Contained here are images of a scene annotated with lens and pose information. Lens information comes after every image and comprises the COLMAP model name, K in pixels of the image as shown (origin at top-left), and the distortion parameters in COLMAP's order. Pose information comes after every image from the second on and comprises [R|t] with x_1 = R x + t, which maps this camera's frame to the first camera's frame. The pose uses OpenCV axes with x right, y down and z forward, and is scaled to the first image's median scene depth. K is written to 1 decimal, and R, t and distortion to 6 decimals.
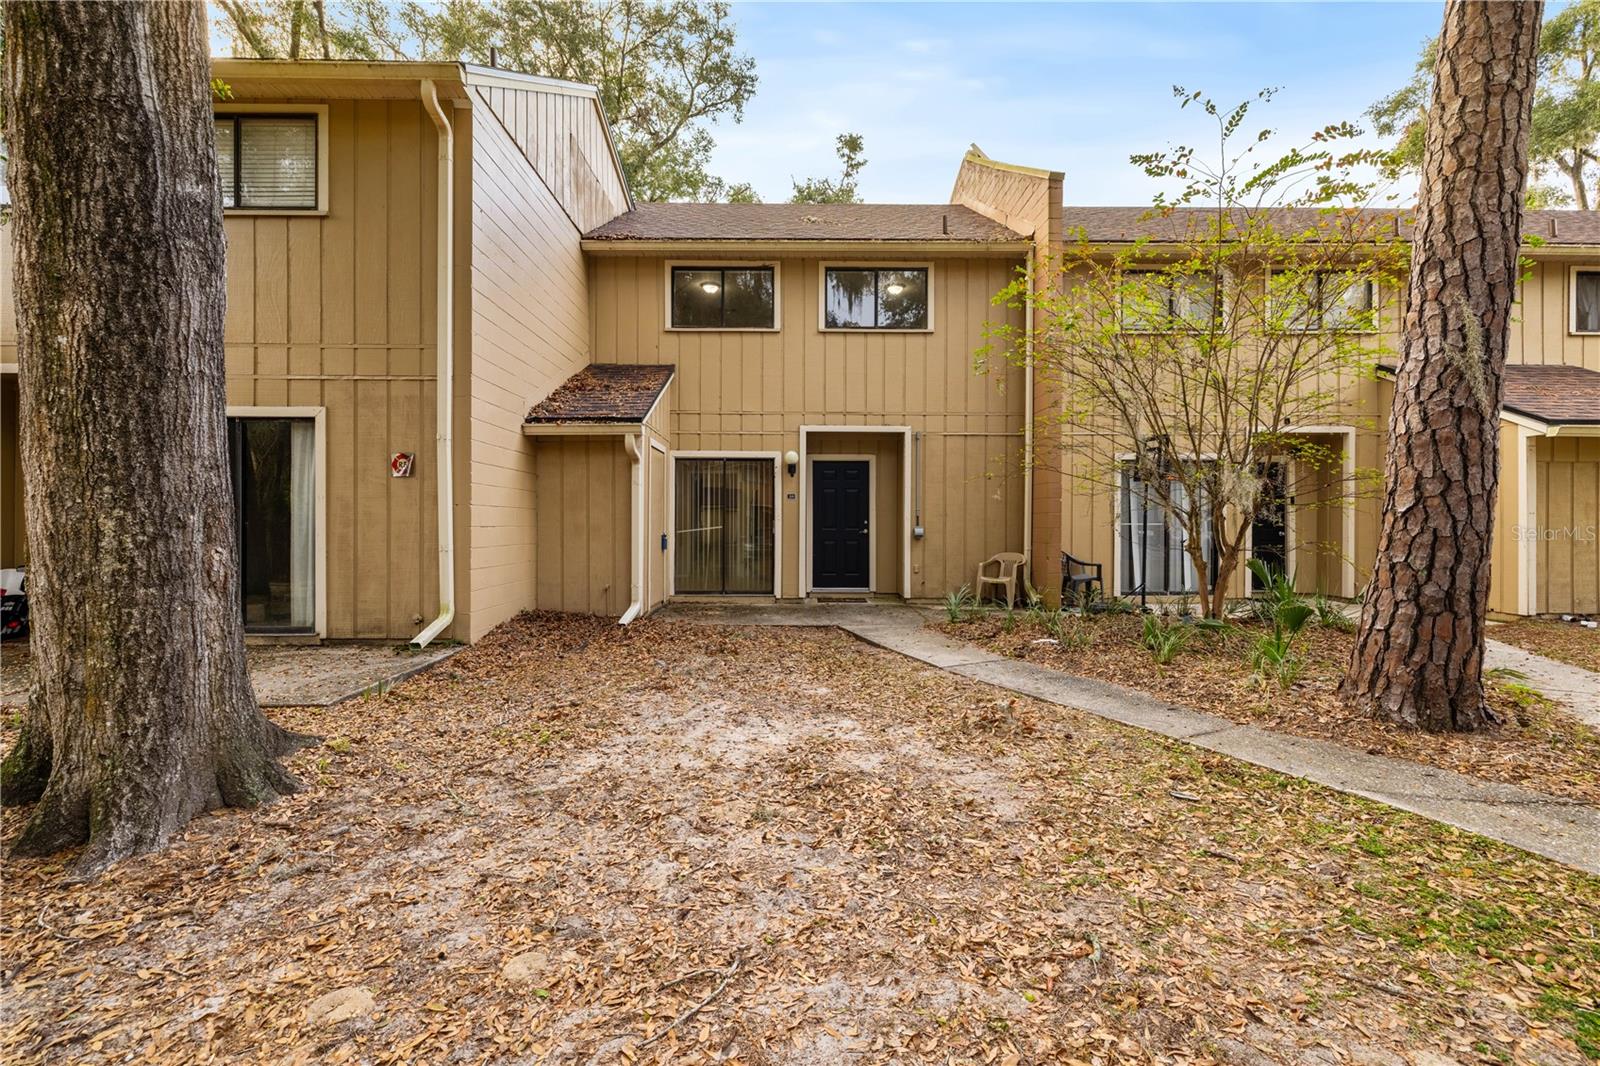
lens RADIAL K [[685.8, 0, 800.4], [0, 685.8, 531.7], [0, 0, 1]] dist [-0.002711, -0.001374]
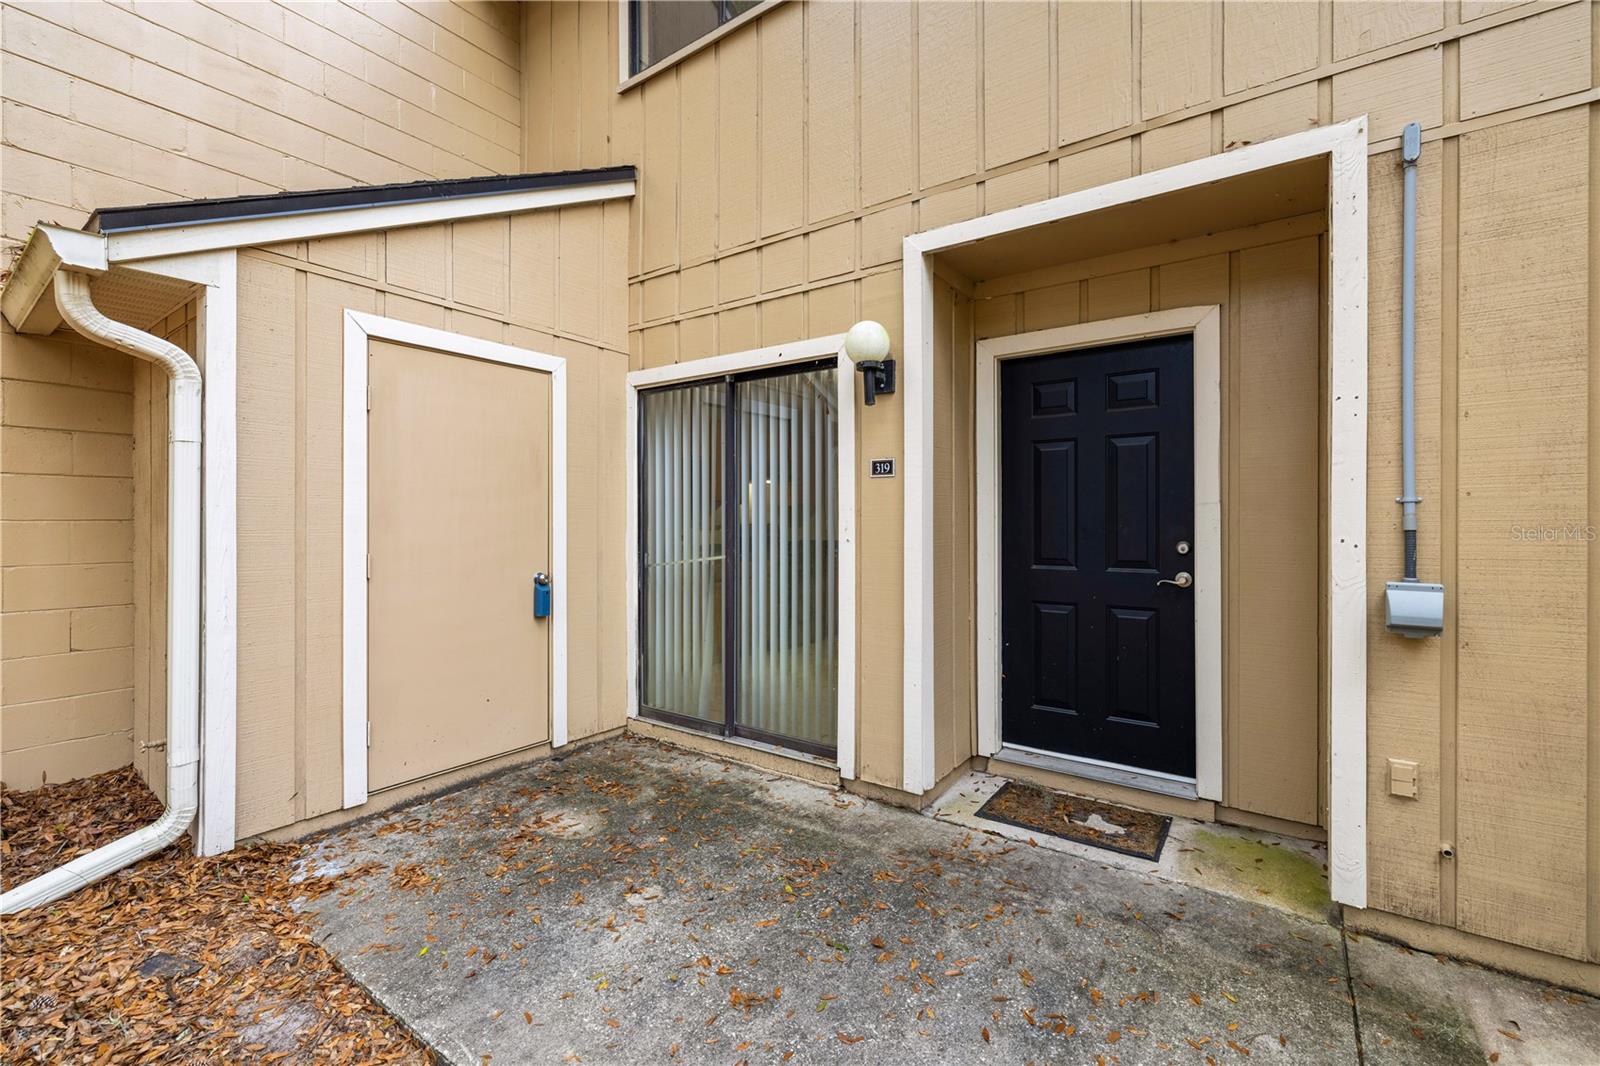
lens RADIAL K [[685.8, 0, 801.6], [0, 685.8, 523.1], [0, 0, 1]] dist [-0.002711, -0.001374]
pose [[0.811925, -0.002718, -0.583755, 0.141971], [0.001412, 0.999995, -0.002692, -0.024782], [0.583760, 0.001361, 0.811925, 0.719914]]
